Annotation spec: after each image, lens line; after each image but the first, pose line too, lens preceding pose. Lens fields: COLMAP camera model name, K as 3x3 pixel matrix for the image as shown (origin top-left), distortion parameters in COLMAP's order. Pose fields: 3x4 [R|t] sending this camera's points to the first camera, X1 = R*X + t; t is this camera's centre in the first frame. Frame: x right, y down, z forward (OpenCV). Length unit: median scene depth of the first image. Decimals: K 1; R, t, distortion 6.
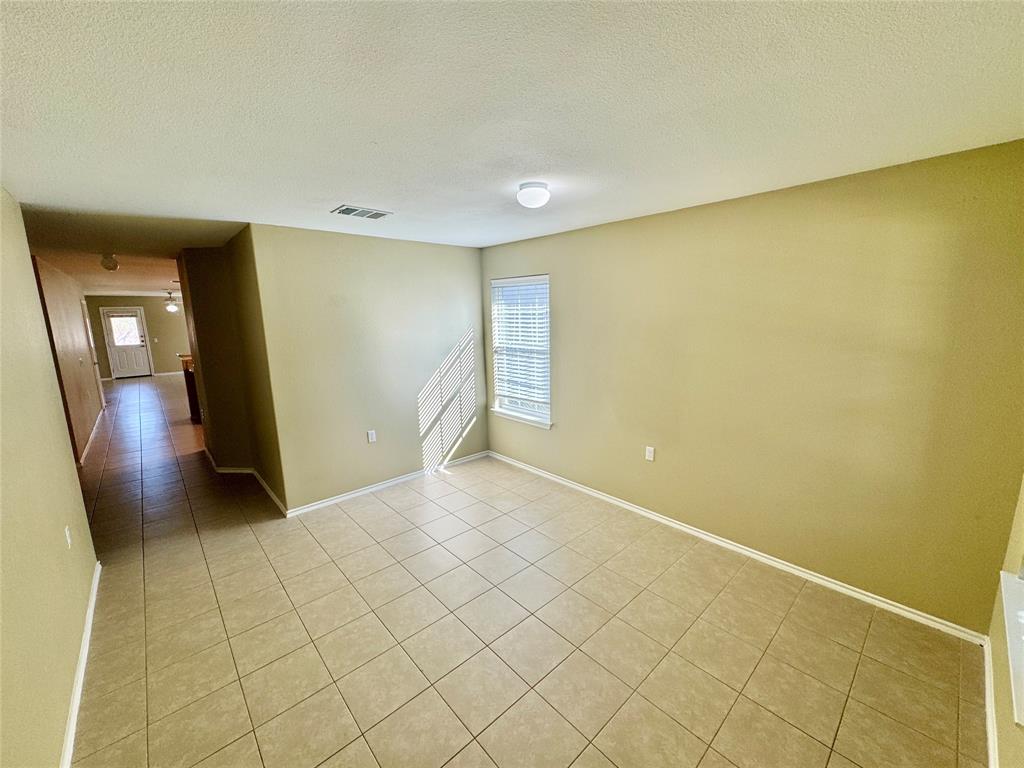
lens RADIAL K [[410.2, 0, 517.2], [0, 410.2, 385.2], [0, 0, 1]] dist [-0.002008, 0.000071]
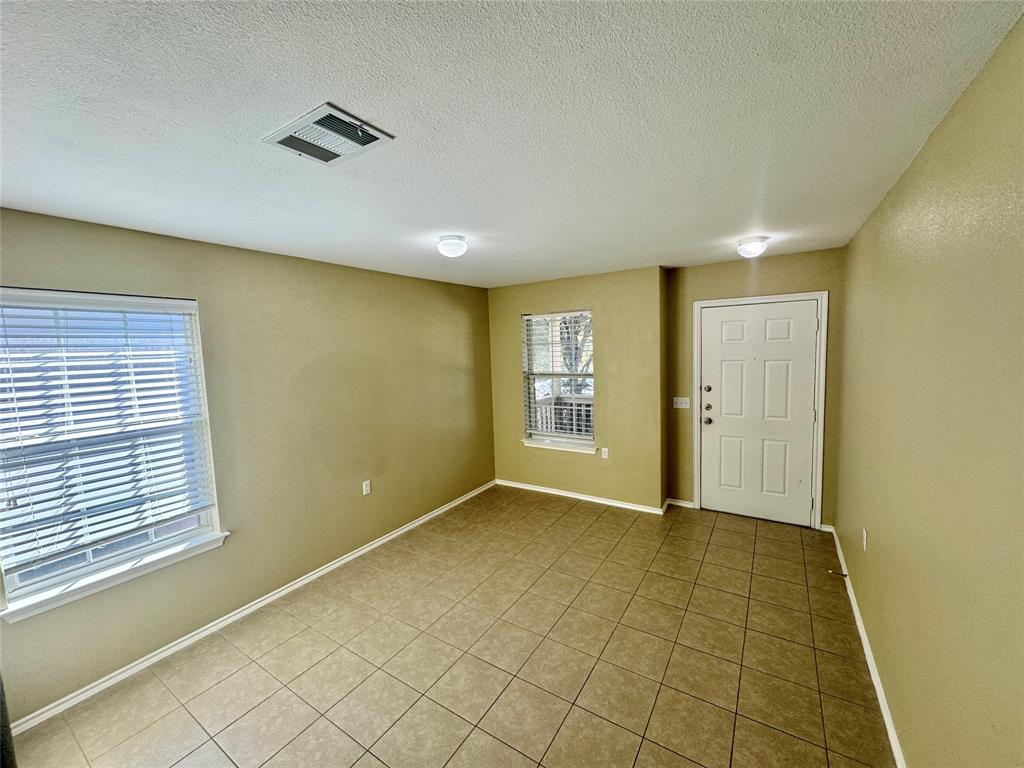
lens RADIAL K [[410.2, 0, 510.9], [0, 410.2, 382.0], [0, 0, 1]] dist [-0.002008, 0.000071]
pose [[-0.254358, -0.057089, 0.965424, -0.900216], [0.211417, 0.970829, 0.113110, -0.160034], [-0.943719, 0.232878, -0.234869, 0.974395]]
